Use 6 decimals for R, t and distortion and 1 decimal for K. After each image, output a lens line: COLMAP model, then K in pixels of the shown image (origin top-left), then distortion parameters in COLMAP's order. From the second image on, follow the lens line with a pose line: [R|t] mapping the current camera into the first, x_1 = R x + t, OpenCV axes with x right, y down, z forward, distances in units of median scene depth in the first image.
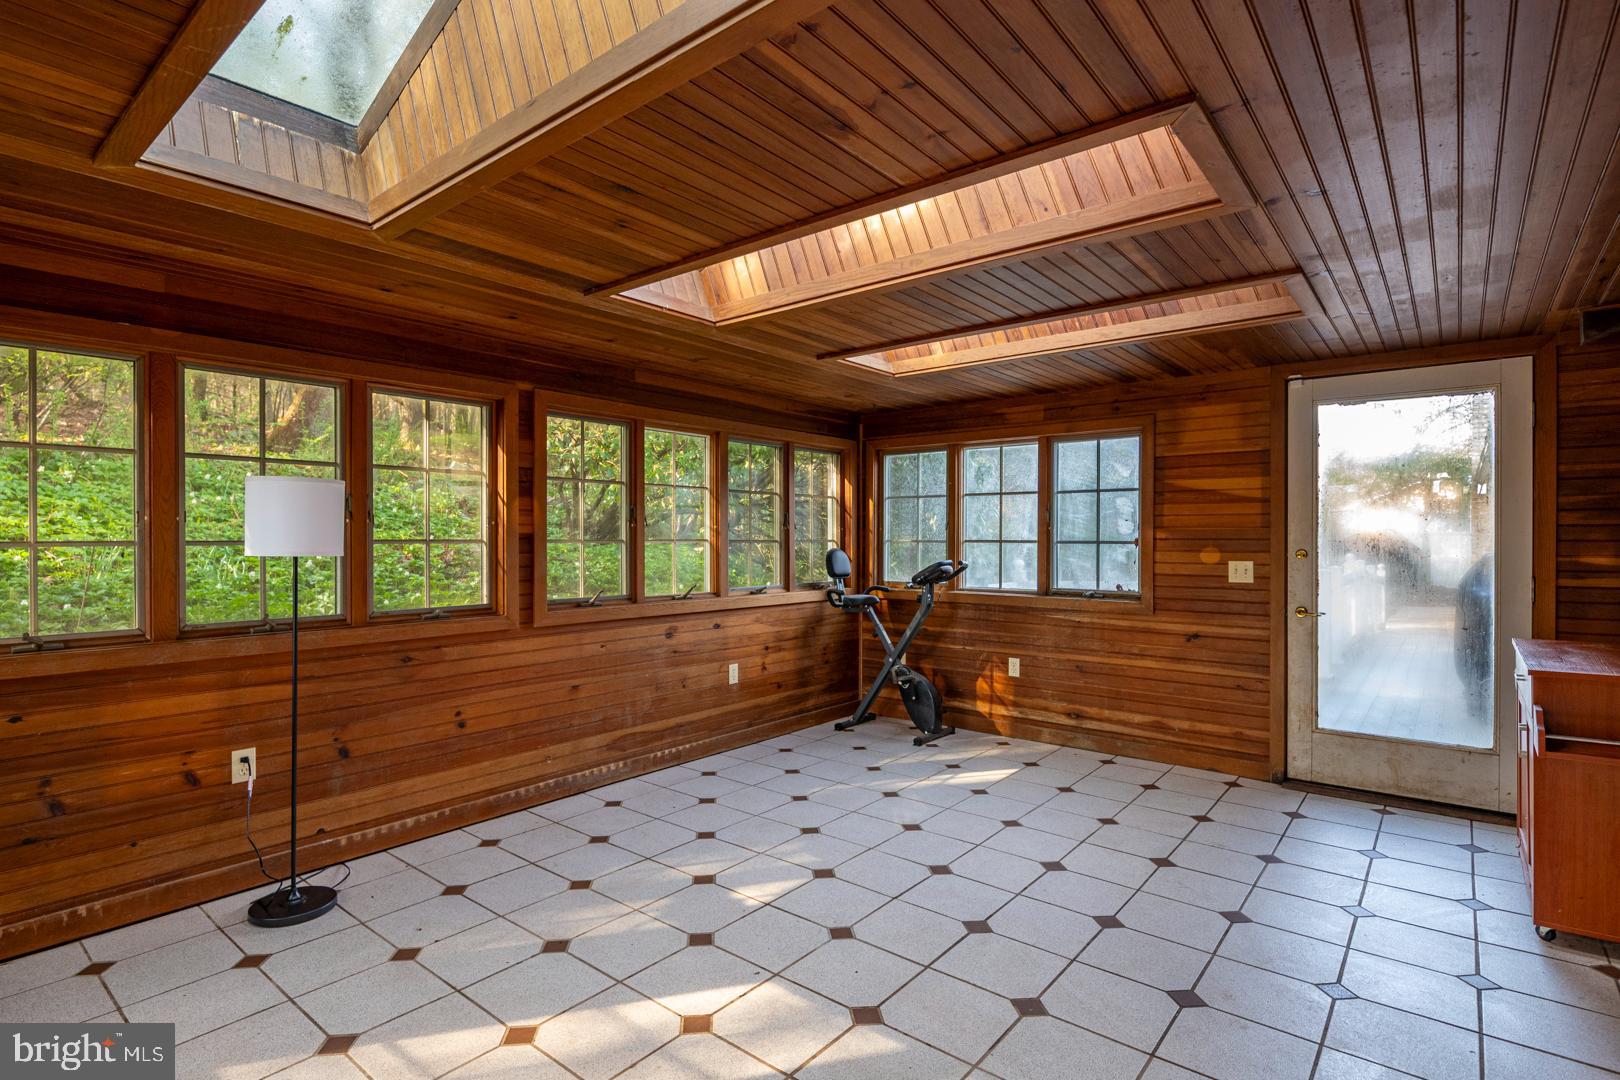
lens RADIAL K [[802.3, 0, 804.8], [0, 802.3, 540.5], [0, 0, 1]] dist [0.001653, -0.007139]
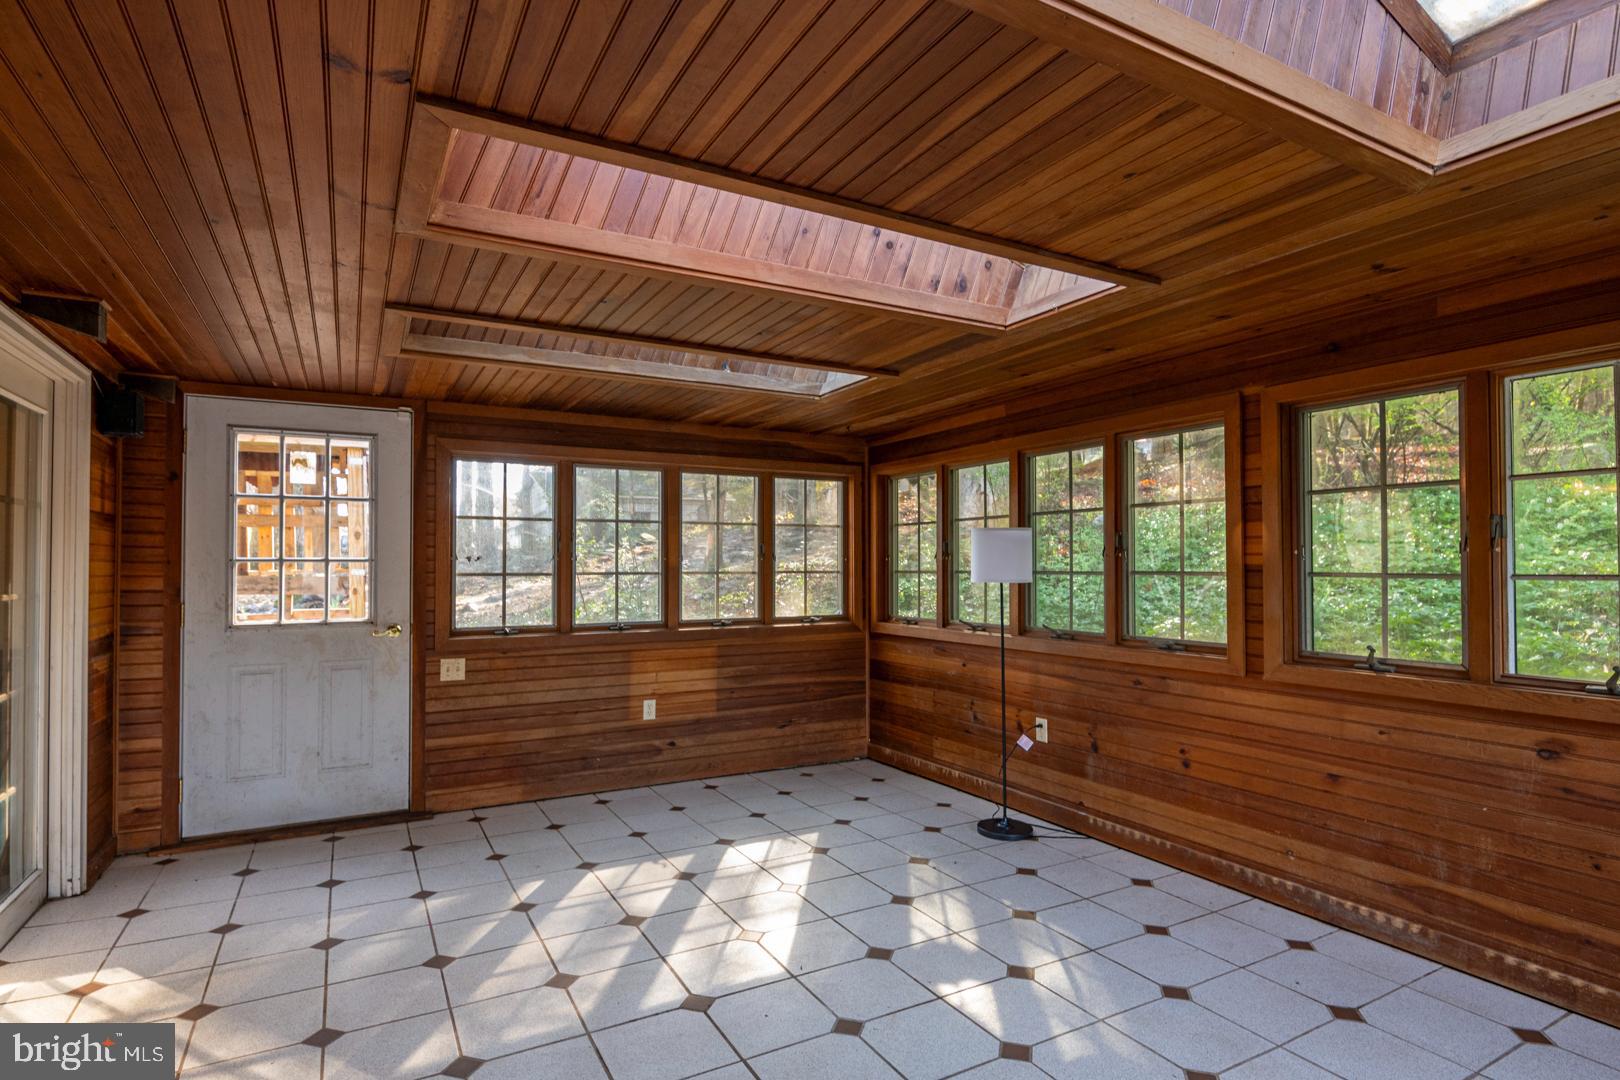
lens RADIAL K [[802.3, 0, 800.6], [0, 802.3, 548.0], [0, 0, 1]] dist [0.001653, -0.007139]
pose [[-0.363332, -0.019720, -0.931451, 0.651628], [-0.002247, 0.999792, -0.020291, -0.008886], [0.931657, -0.005279, -0.363301, 0.936977]]
